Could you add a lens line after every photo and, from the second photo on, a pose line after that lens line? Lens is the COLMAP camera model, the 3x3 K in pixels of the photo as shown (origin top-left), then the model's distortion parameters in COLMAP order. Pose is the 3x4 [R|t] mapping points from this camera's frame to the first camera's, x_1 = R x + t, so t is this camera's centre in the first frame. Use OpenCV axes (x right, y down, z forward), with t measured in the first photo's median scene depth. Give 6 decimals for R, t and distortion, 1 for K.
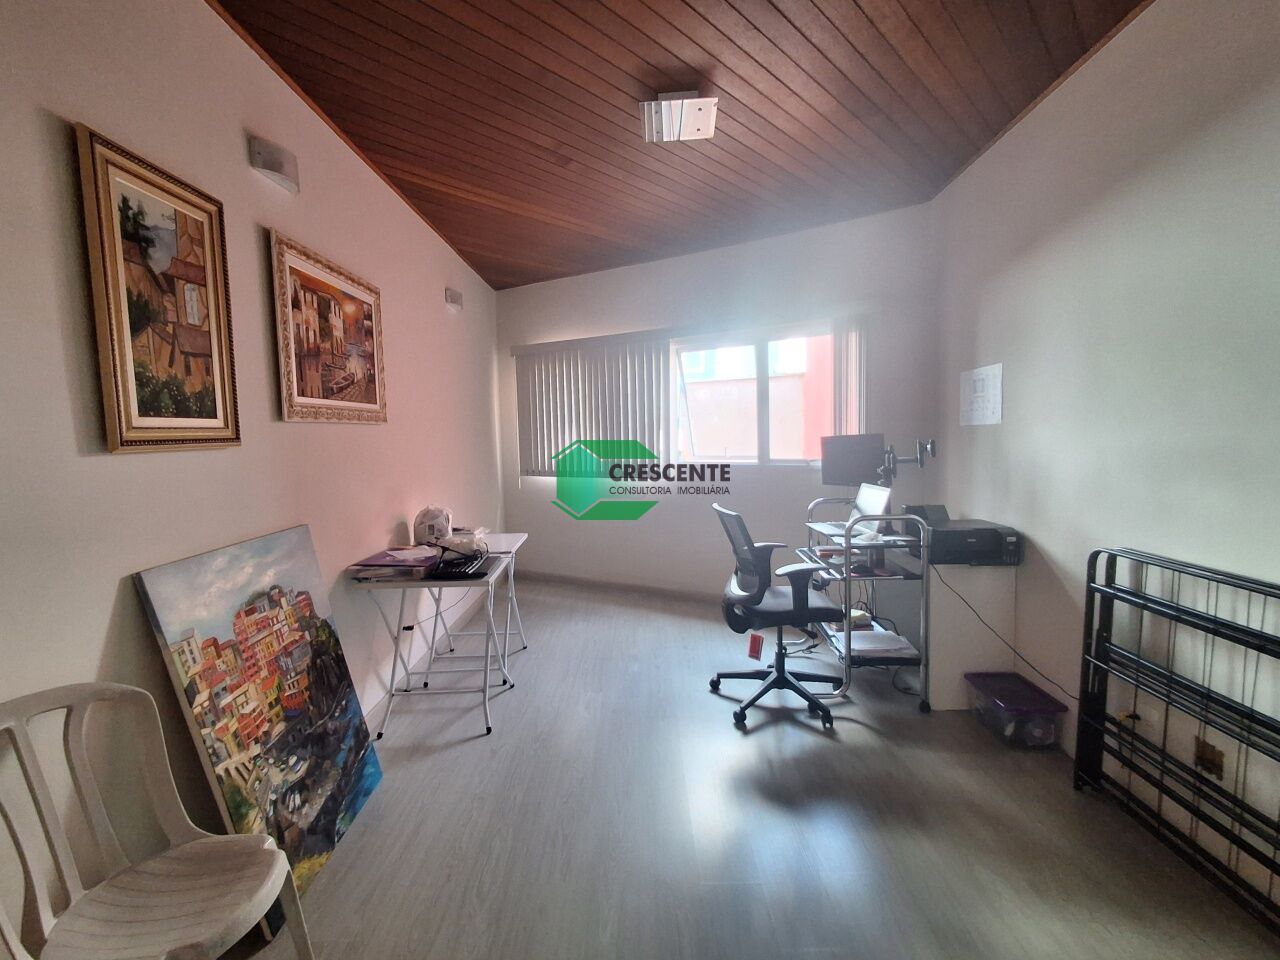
lens RADIAL K [[587.1, 0, 641.1], [0, 587.1, 485.2], [0, 0, 1]] dist [-0.000198, 0.000815]
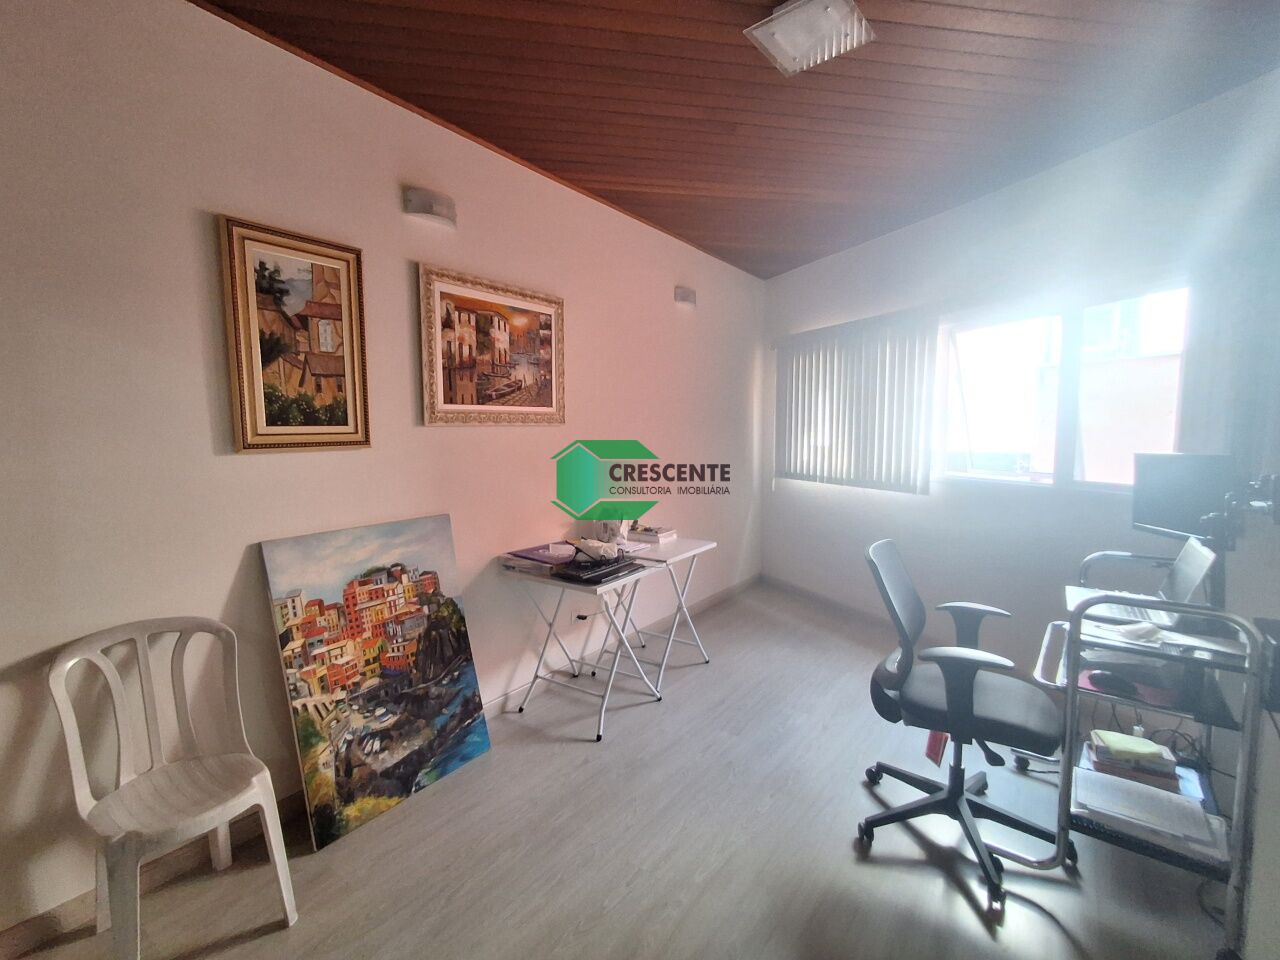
lens RADIAL K [[587.1, 0, 641.1], [0, 587.1, 485.2], [0, 0, 1]] dist [-0.000198, 0.000815]
pose [[0.802810, 0.079195, -0.590952, 0.503923], [-0.067896, 0.996835, 0.041351, -0.077205], [0.592357, 0.006926, 0.805646, 0.346929]]
